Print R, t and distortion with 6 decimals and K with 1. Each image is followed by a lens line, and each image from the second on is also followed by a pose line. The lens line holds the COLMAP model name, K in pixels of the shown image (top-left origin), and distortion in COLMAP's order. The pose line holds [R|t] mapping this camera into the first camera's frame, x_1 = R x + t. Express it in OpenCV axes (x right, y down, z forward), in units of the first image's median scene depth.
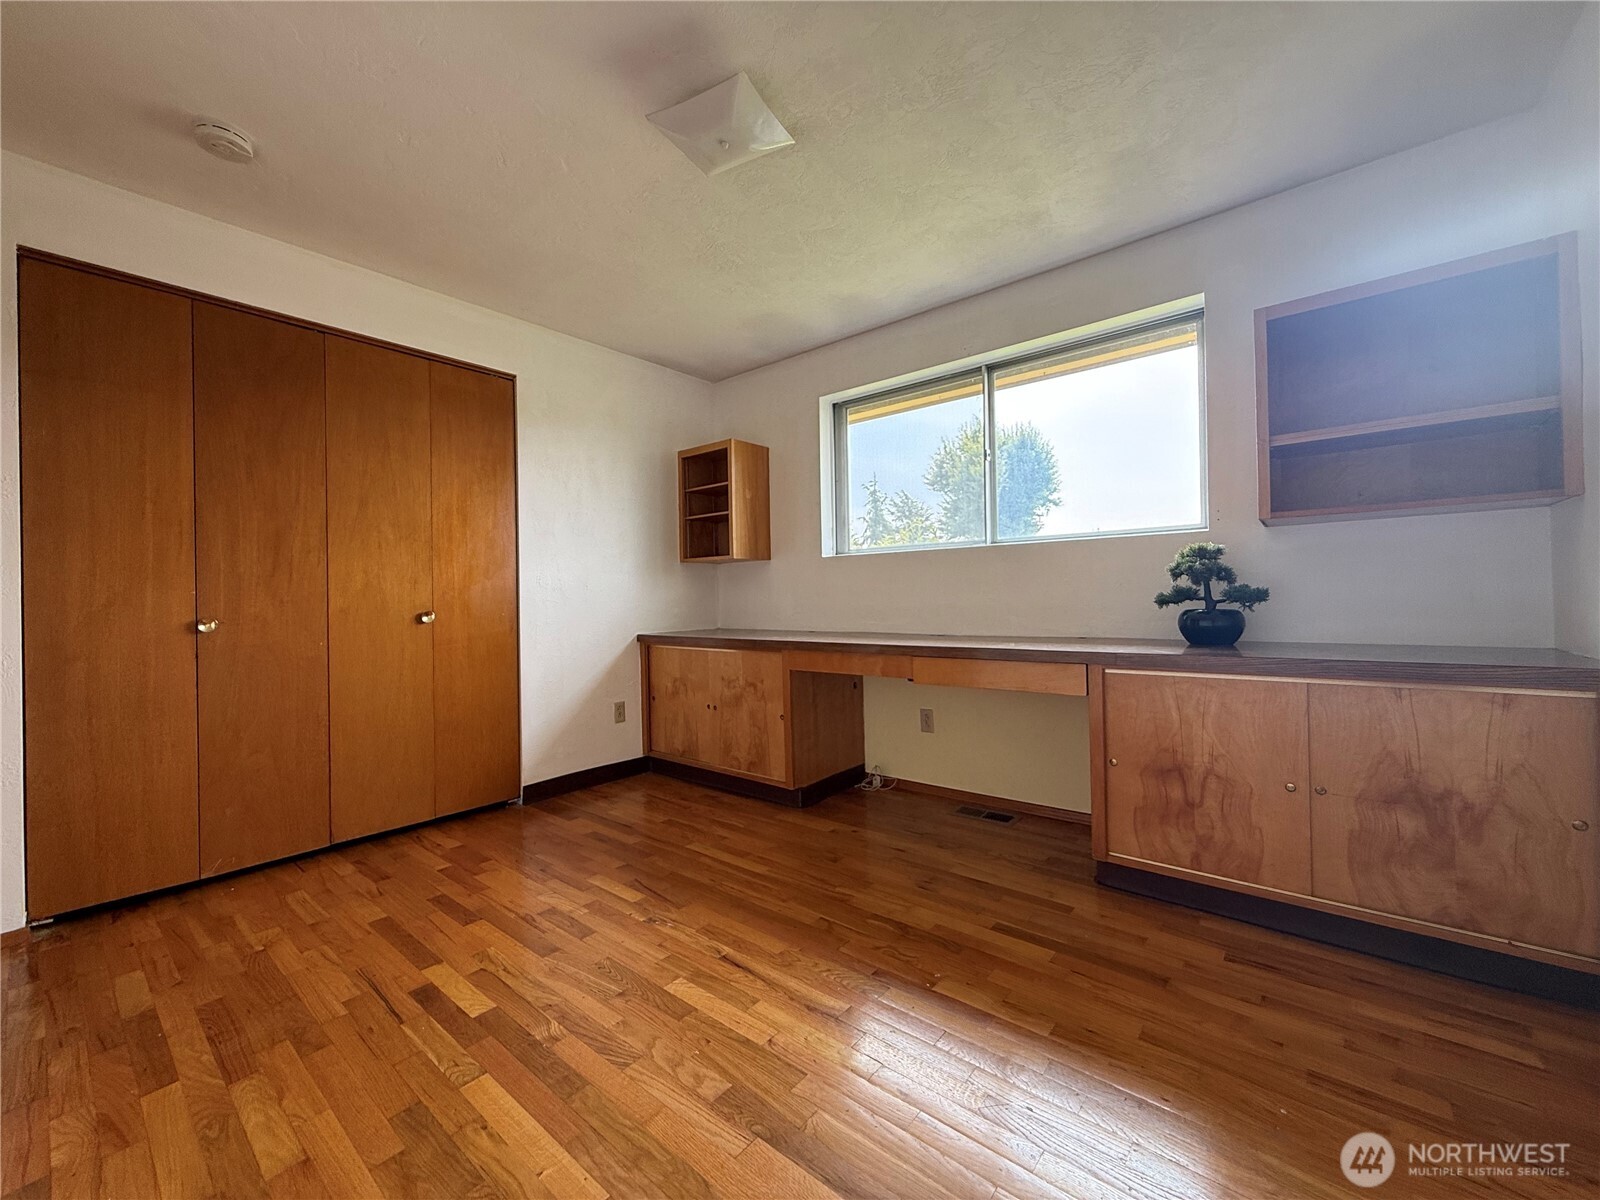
lens RADIAL K [[638.1, 0, 789.6], [0, 638.1, 596.8], [0, 0, 1]] dist [0.009101, 0.000220]
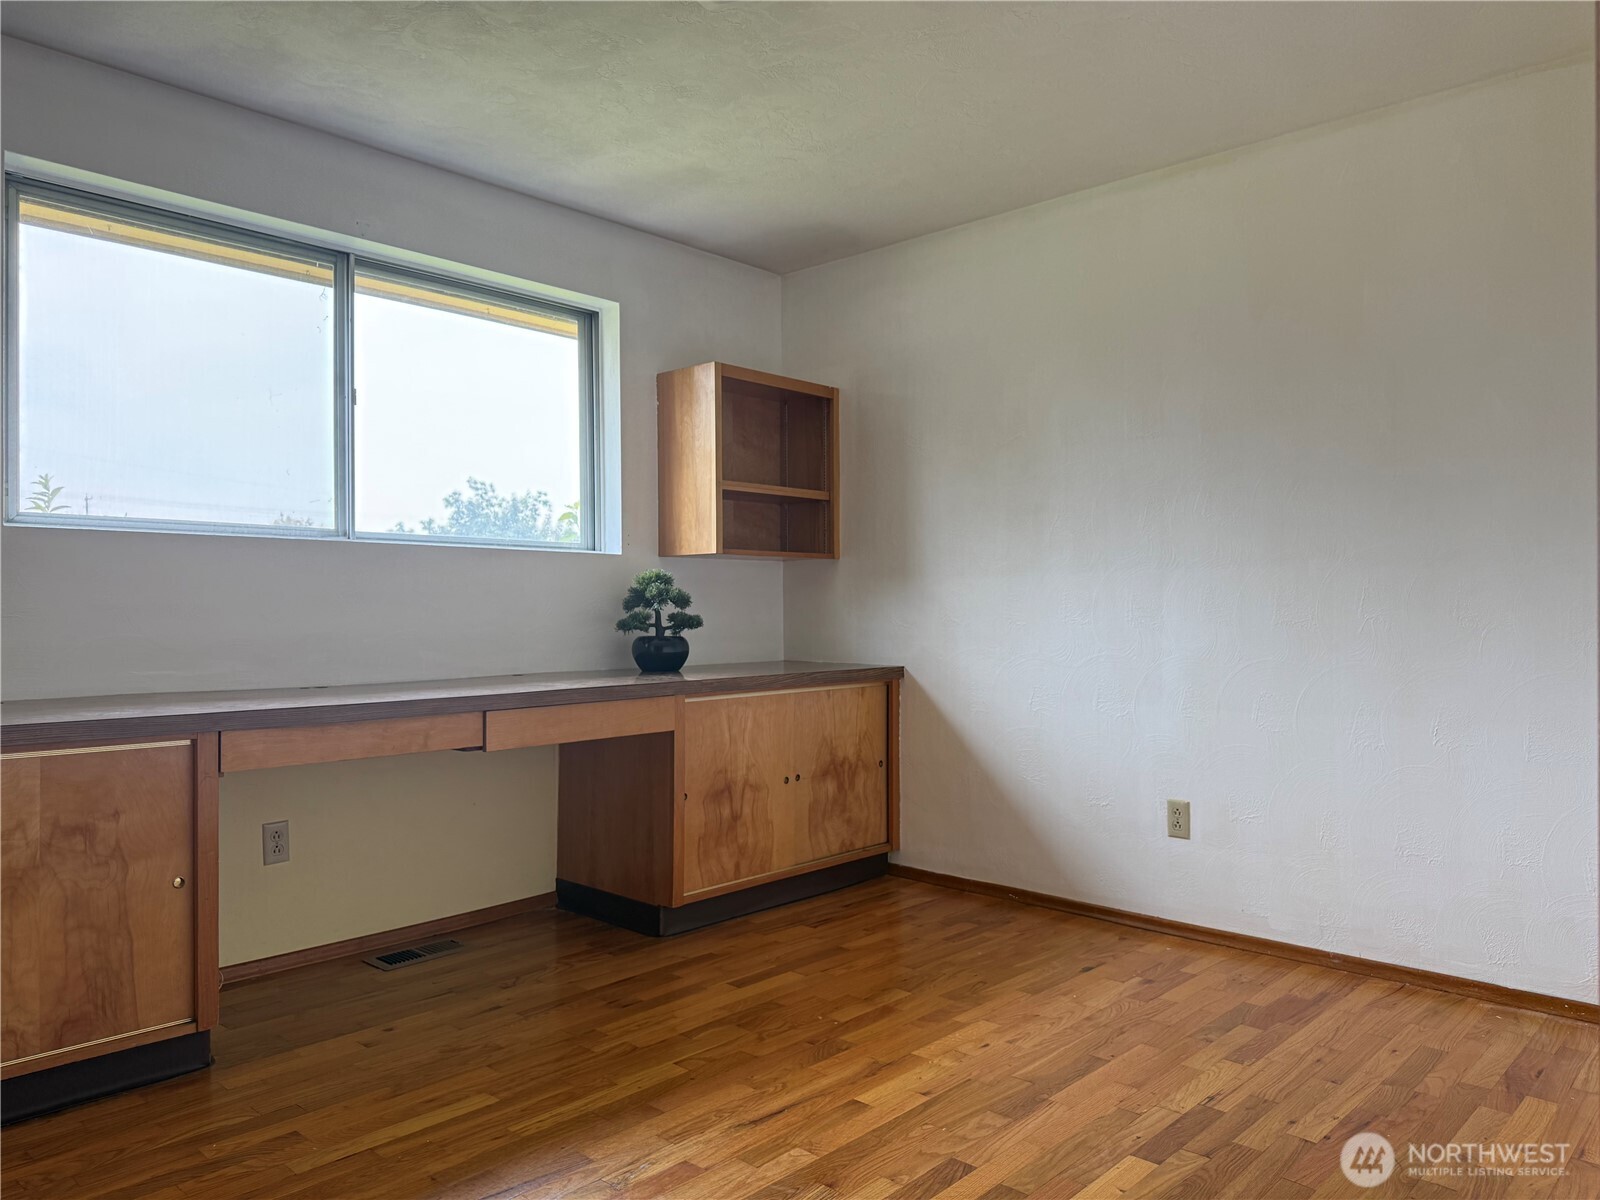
lens RADIAL K [[1127.9, 0, 806.7], [0, 1127.9, 606.1], [0, 0, 1]] dist [0.033388, -0.027899]
pose [[0.055522, 0.019126, 0.998274, -1.133473], [-0.001029, 0.999817, -0.019098, 0.008265], [-0.998457, 0.000034, 0.055531, 0.715898]]
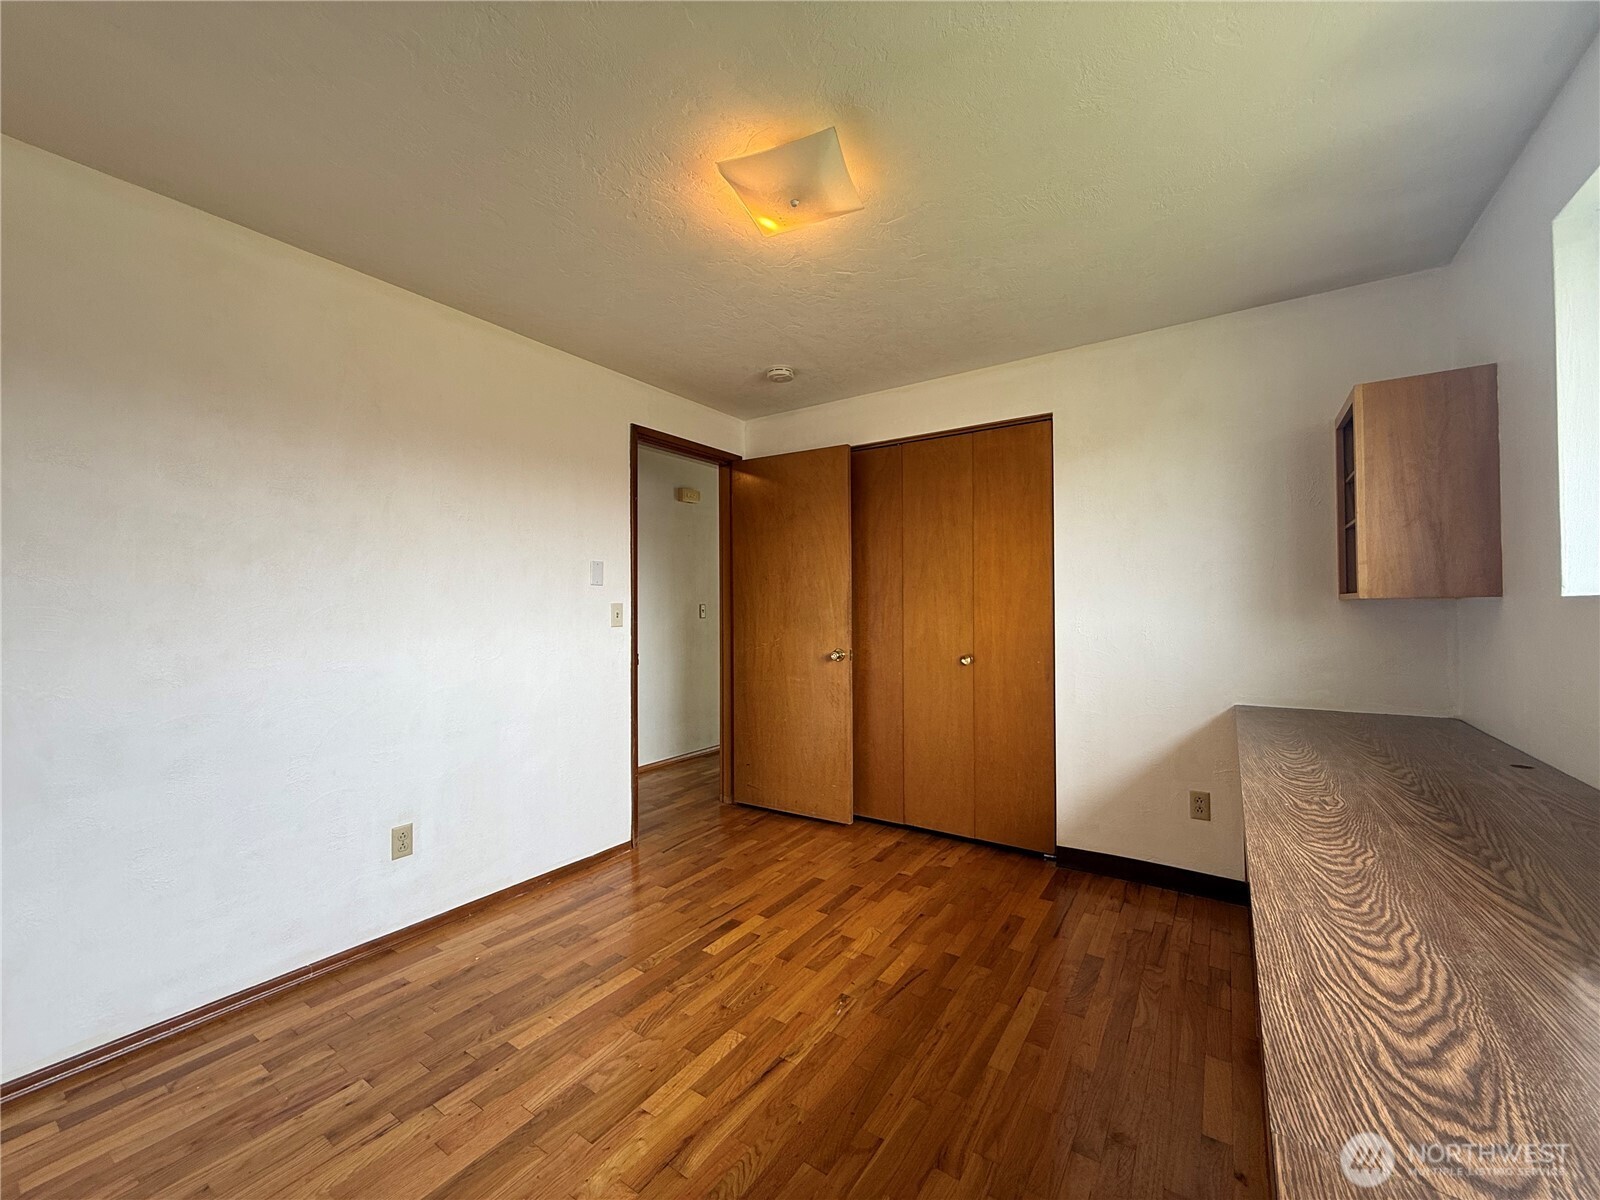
lens RADIAL K [[638.1, 0, 798.7], [0, 638.1, 596.4], [0, 0, 1]] dist [0.009101, 0.000220]
pose [[0.107479, -0.000300, -0.994207, 0.707439], [0.008246, 0.999966, 0.000590, -0.111340], [0.994173, -0.008261, 0.107478, 0.762249]]
